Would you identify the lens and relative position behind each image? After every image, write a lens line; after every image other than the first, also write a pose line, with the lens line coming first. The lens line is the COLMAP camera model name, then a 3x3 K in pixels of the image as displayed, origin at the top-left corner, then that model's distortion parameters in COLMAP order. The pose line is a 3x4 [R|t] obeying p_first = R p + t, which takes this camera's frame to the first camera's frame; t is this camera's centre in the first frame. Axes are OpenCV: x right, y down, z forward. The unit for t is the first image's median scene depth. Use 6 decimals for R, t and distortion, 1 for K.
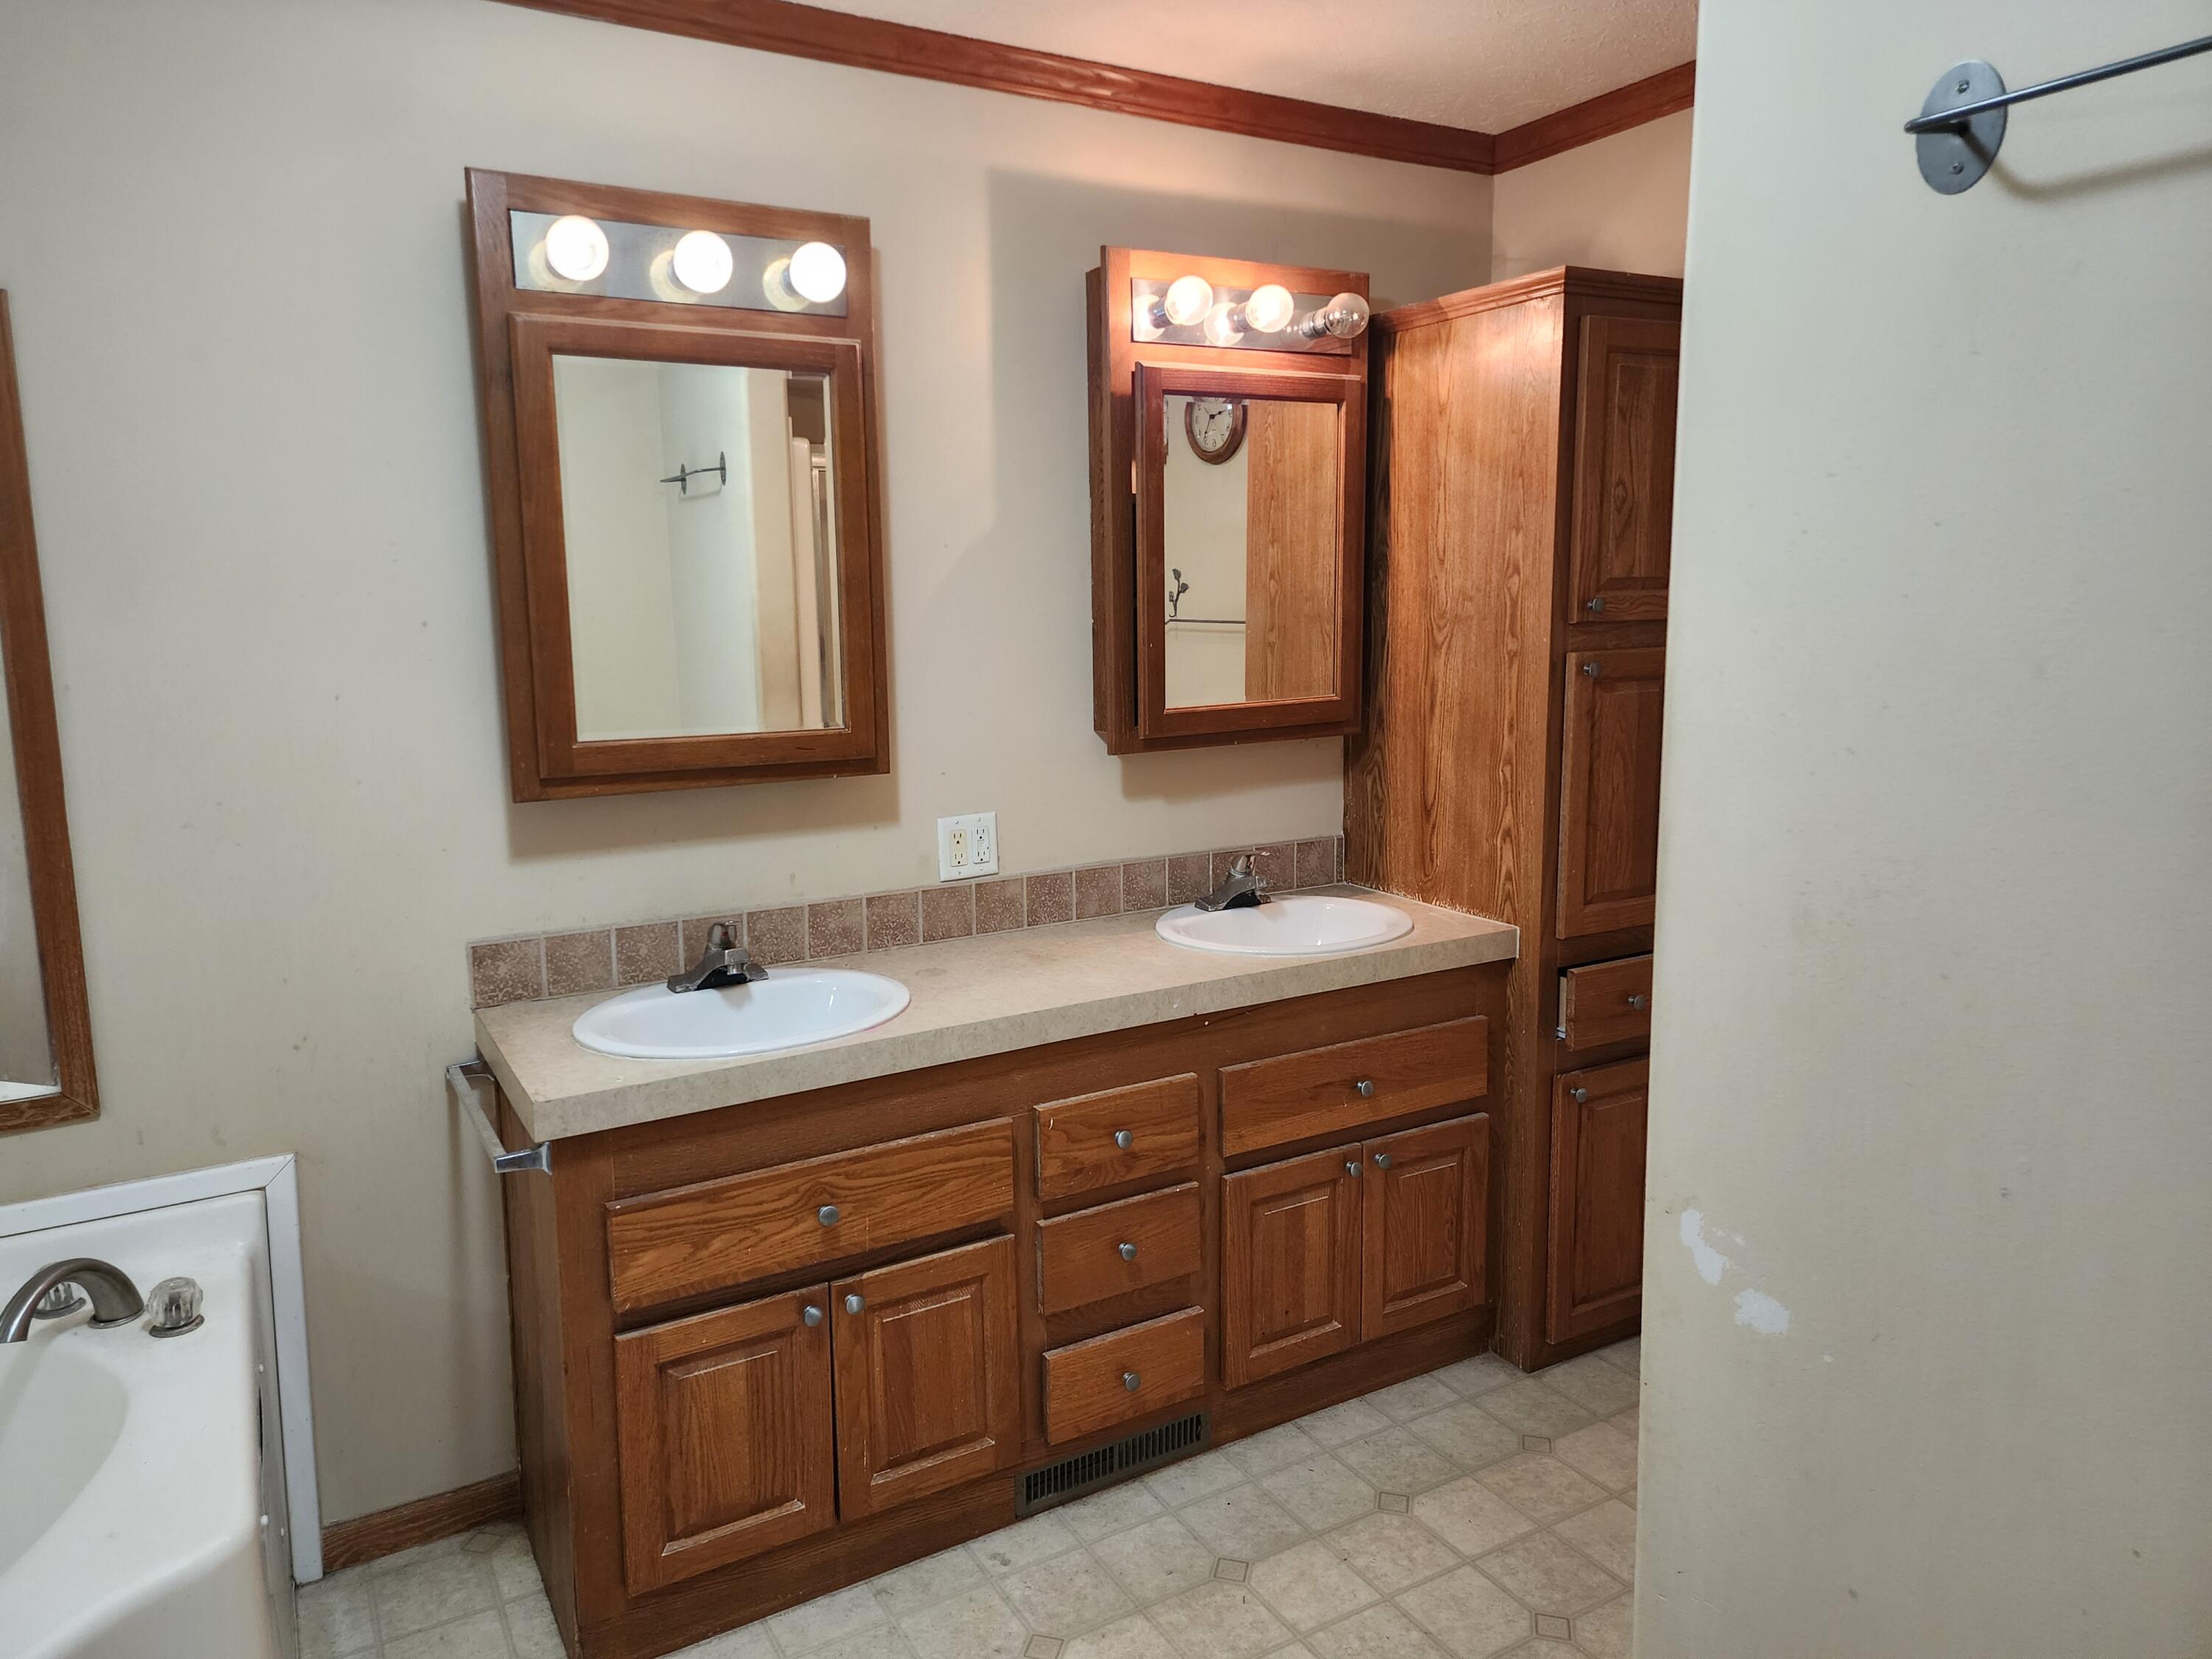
lens RADIAL K [[1486.8, 0, 1102.9], [0, 1486.8, 815.8], [0, 0, 1]] dist [0.067888, -0.054637]
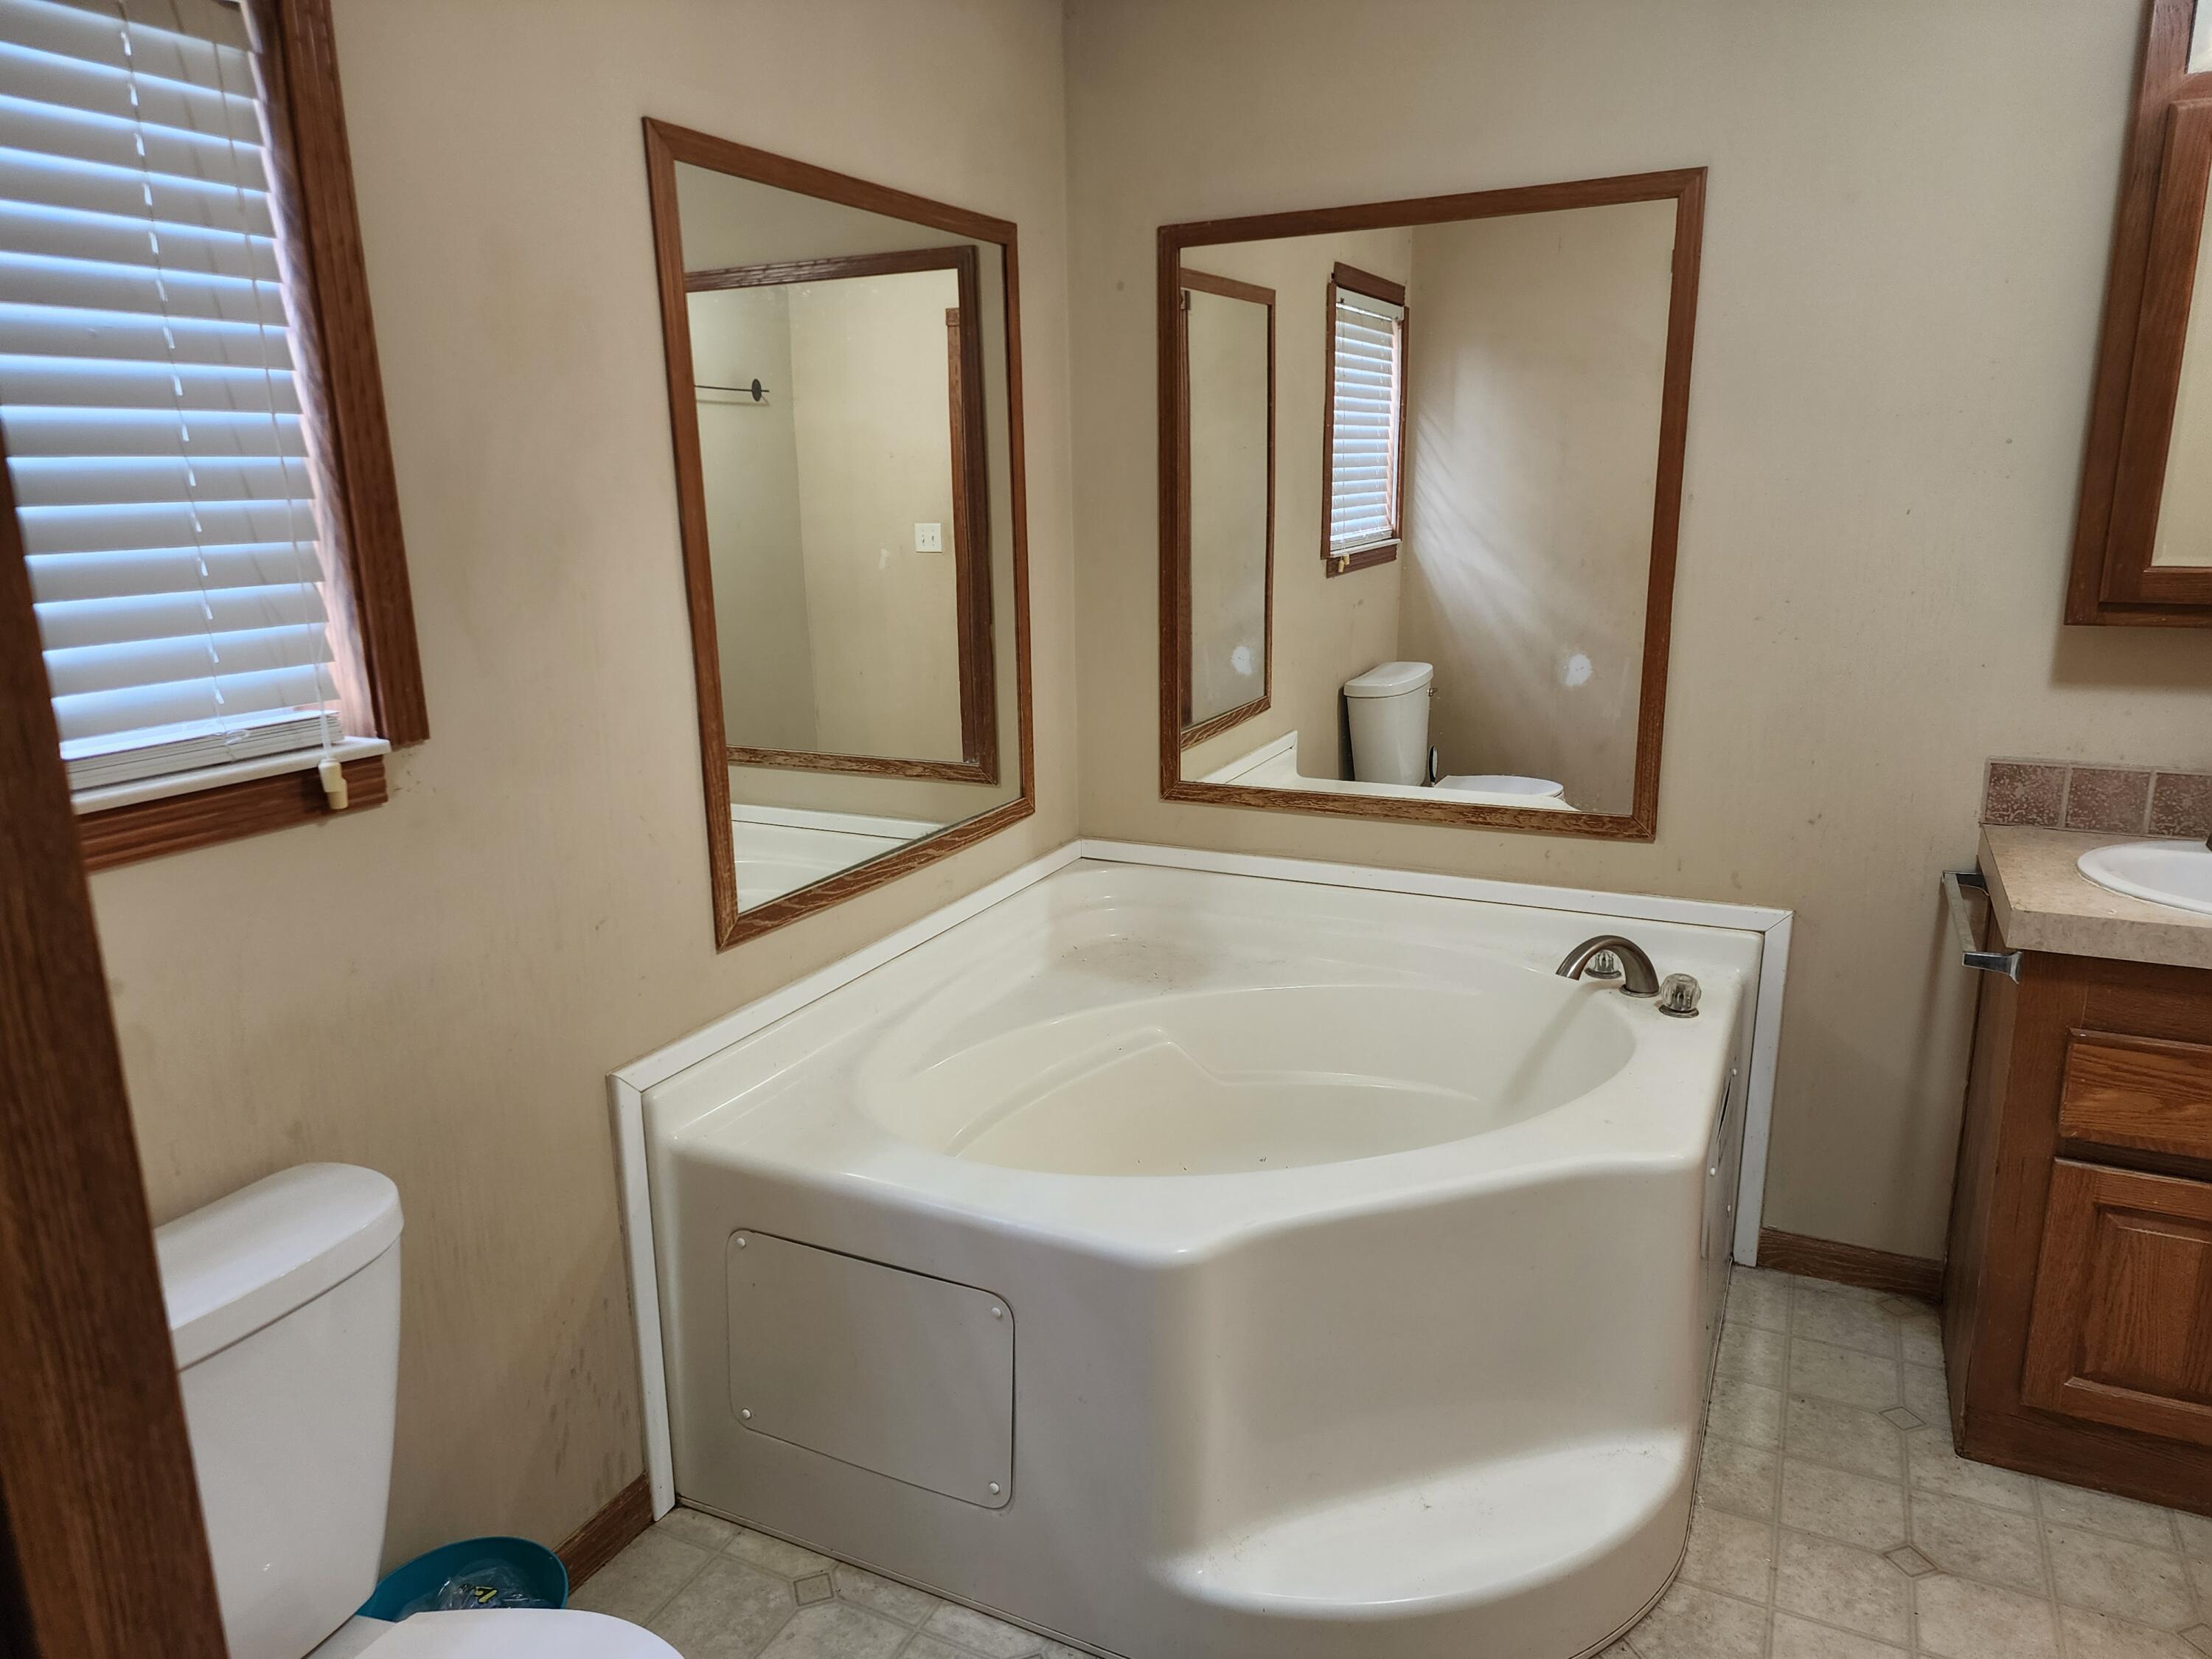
lens RADIAL K [[1486.8, 0, 1102.9], [0, 1486.8, 815.8], [0, 0, 1]] dist [0.067888, -0.054637]
pose [[0.560513, 0.192763, -0.805399, 0.089114], [-0.110785, 0.981245, 0.157749, 0.030738], [0.820702, 0.000805, 0.571356, -0.099861]]
